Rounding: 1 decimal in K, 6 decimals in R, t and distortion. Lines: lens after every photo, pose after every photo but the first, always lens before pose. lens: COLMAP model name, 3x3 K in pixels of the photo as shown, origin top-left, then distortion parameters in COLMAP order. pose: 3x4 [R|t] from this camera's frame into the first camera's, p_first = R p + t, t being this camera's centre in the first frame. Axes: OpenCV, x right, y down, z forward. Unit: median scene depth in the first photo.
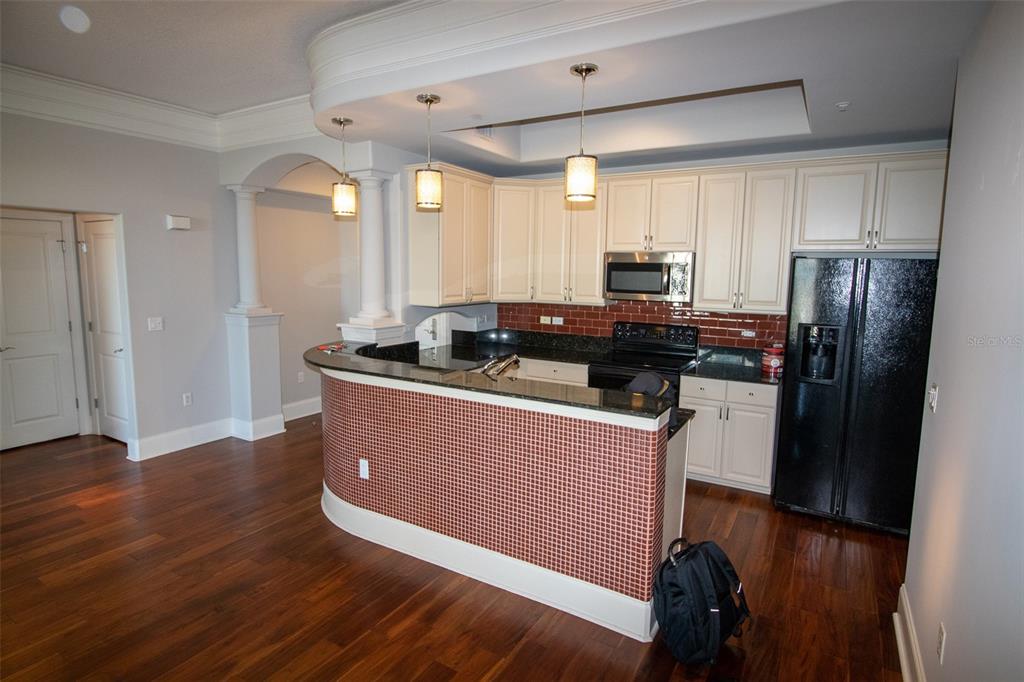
lens RADIAL K [[540.1, 0, 513.1], [0, 540.1, 338.6], [0, 0, 1]] dist [-0.006838, -0.002584]
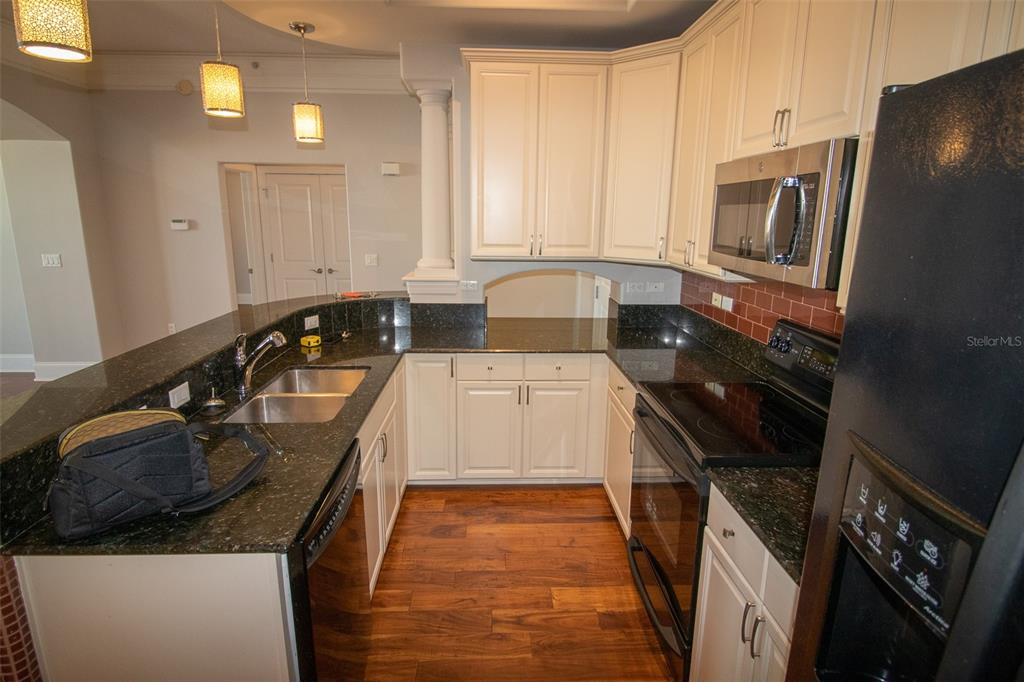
lens RADIAL K [[540.1, 0, 510.6], [0, 540.1, 337.9], [0, 0, 1]] dist [-0.006838, -0.002584]
pose [[0.543162, 0.179428, -0.820232, 0.525113], [-0.113449, 0.983624, 0.140044, -0.064632], [0.831928, 0.016988, 0.554623, 0.667049]]
